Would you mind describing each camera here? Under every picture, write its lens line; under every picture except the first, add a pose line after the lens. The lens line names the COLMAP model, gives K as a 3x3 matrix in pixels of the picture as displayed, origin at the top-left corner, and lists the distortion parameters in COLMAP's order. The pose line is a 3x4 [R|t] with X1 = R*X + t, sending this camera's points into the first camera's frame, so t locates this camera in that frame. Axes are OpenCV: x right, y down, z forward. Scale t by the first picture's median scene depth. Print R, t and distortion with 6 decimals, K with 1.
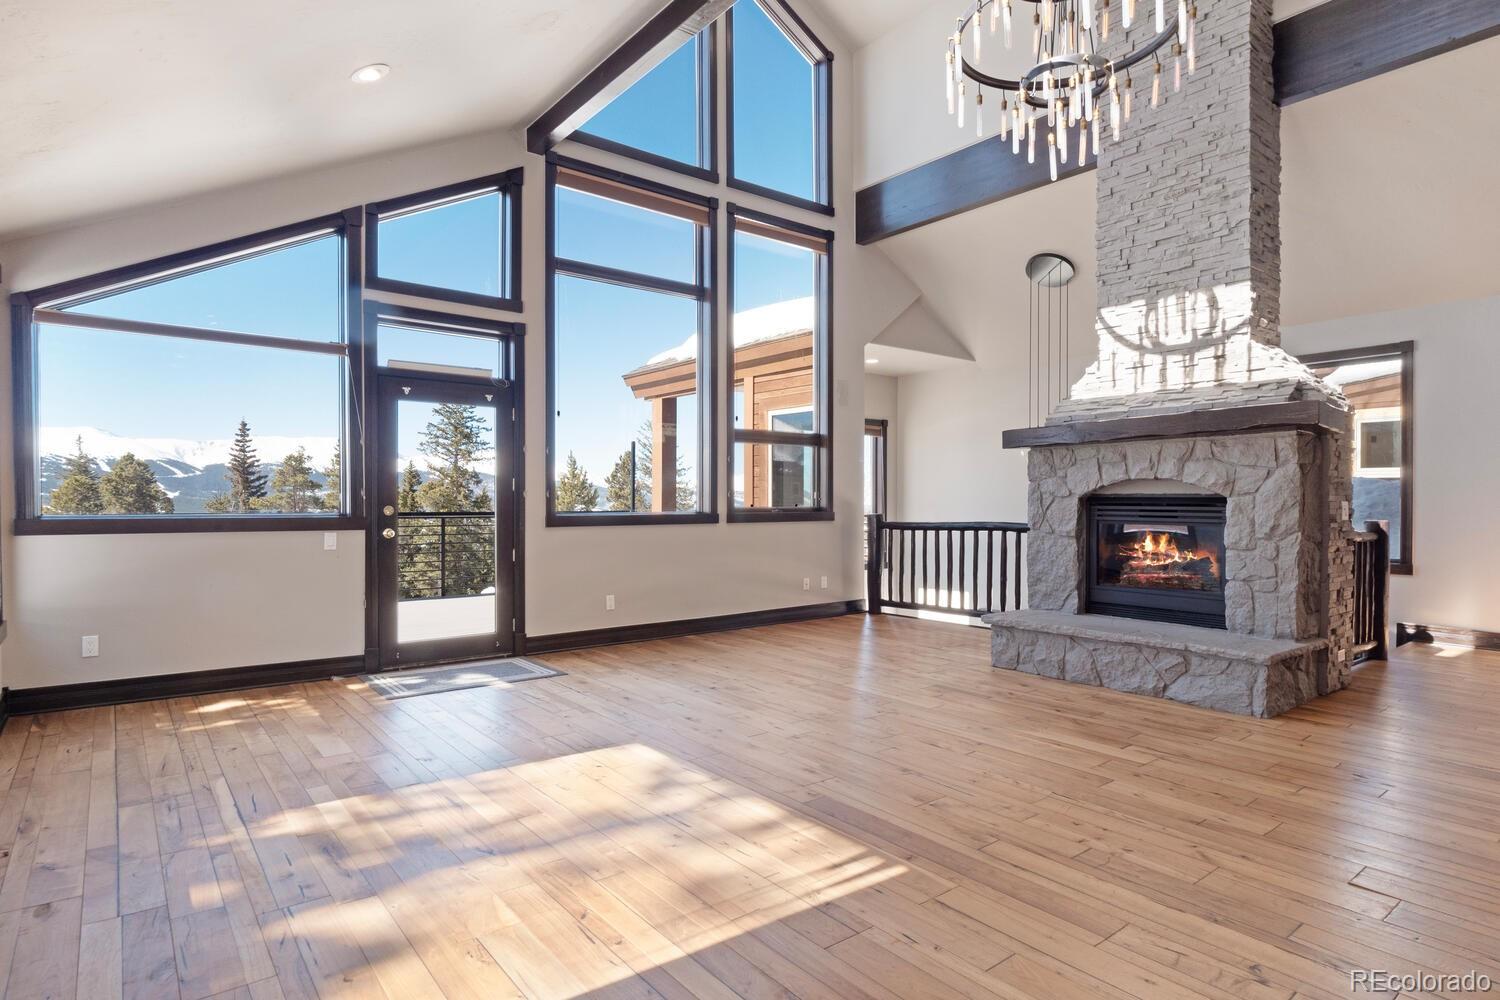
lens RADIAL K [[829.1, 0, 750.7], [0, 829.1, 507.2], [0, 0, 1]] dist [-0.003816, -0.001377]
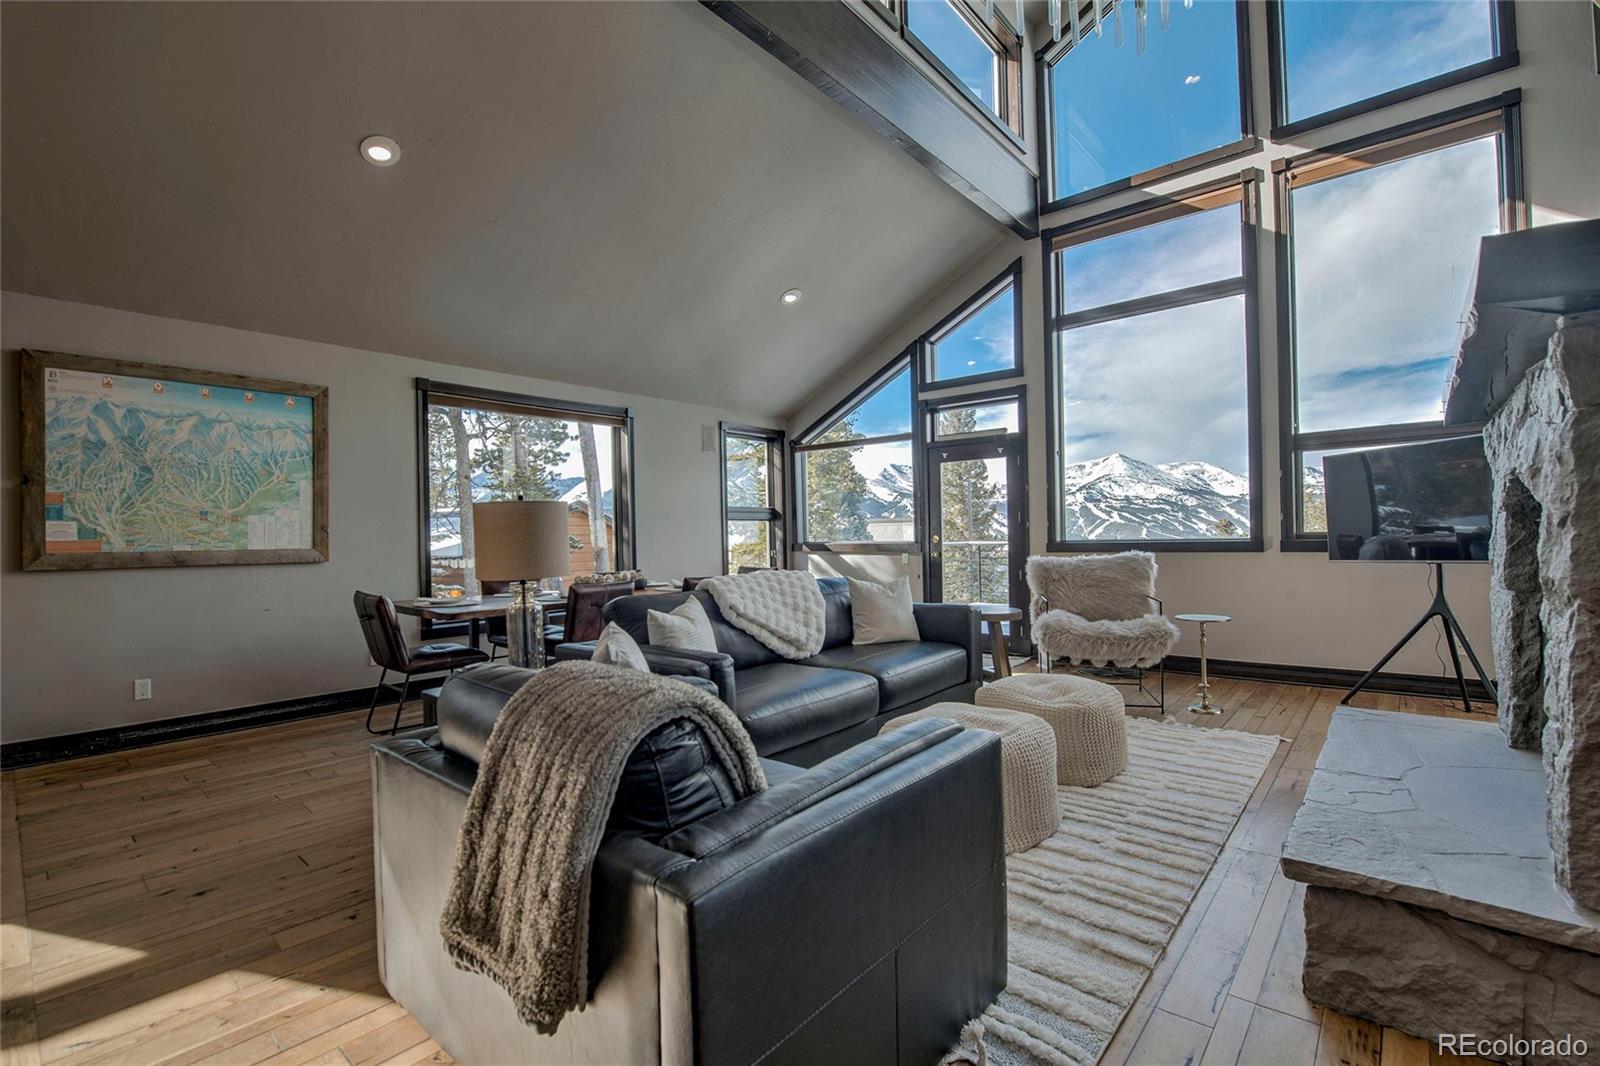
lens RADIAL K [[704.7, 0, 797.5], [0, 704.7, 535.5], [0, 0, 1]] dist [-0.005467, -0.006129]
pose [[0.187393, -0.007749, -0.982254, 0.714684], [0.015291, 0.999871, -0.004970, -0.000415], [0.982166, -0.014088, 0.187487, 0.507868]]
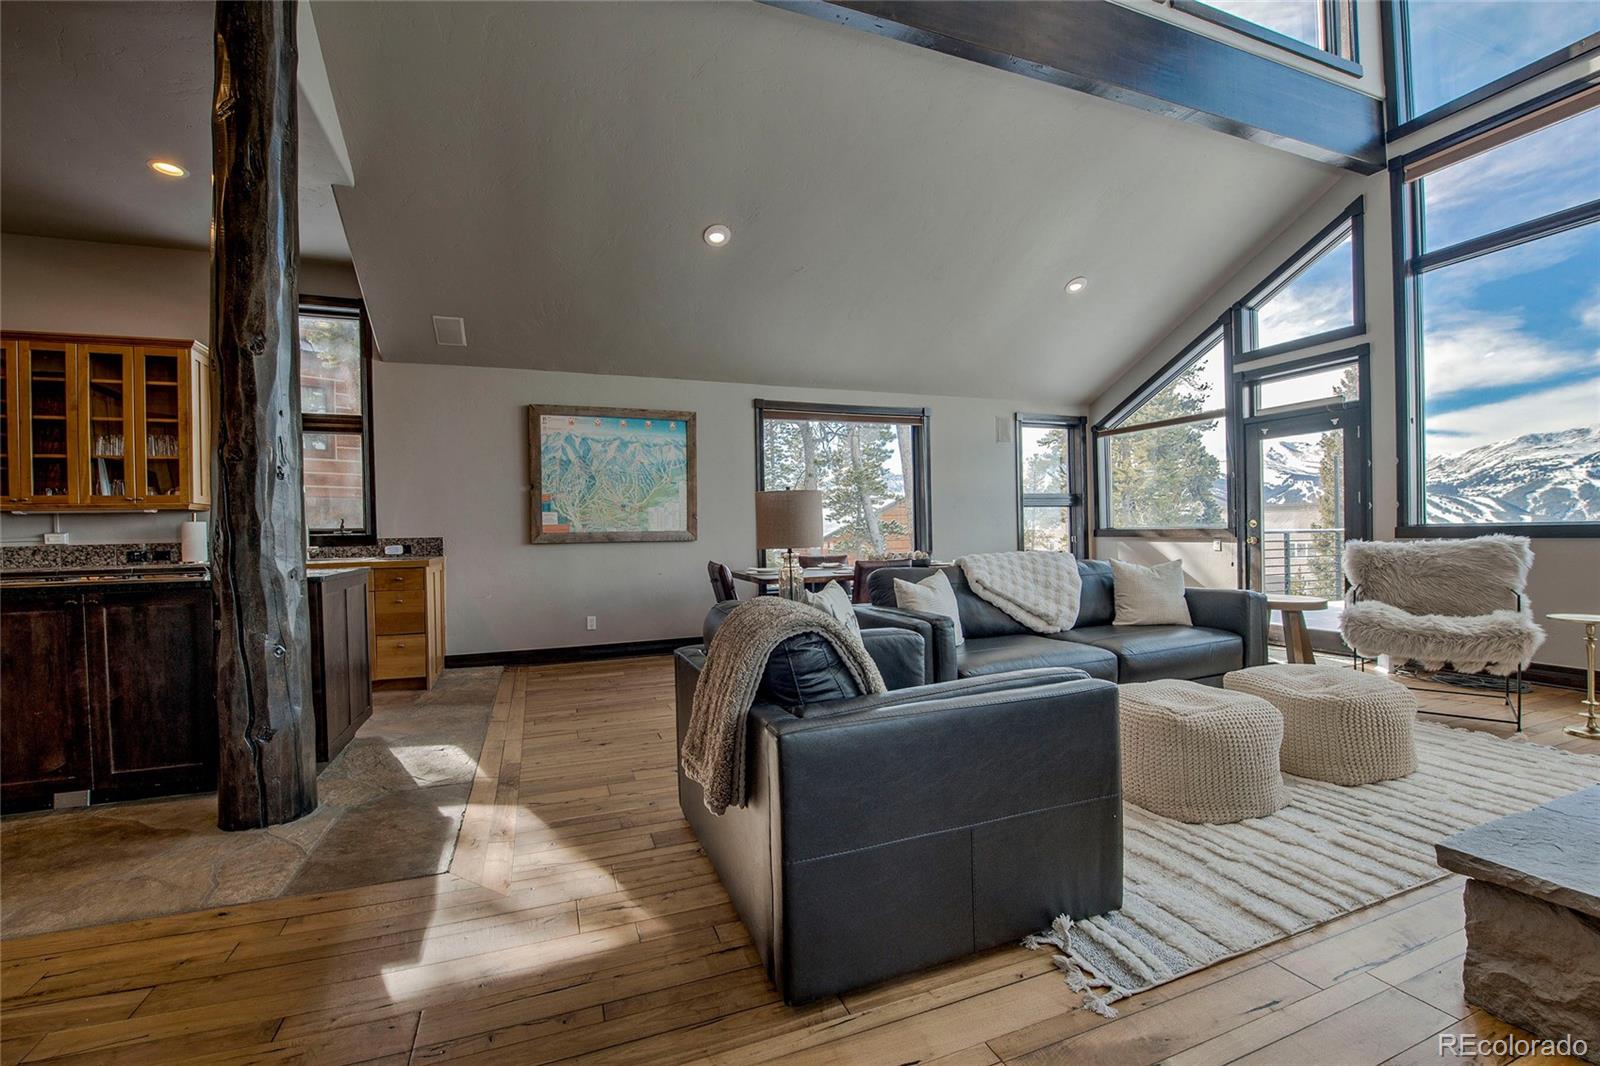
lens RADIAL K [[676.5, 0, 801.0], [0, 676.5, 538.1], [0, 0, 1]] dist [-0.018309, -0.000813]
pose [[-0.294518, 0.010100, -0.955592, 0.786730], [0.014275, 0.999879, 0.006169, 0.009474], [0.955539, -0.011825, -0.294627, 0.598070]]
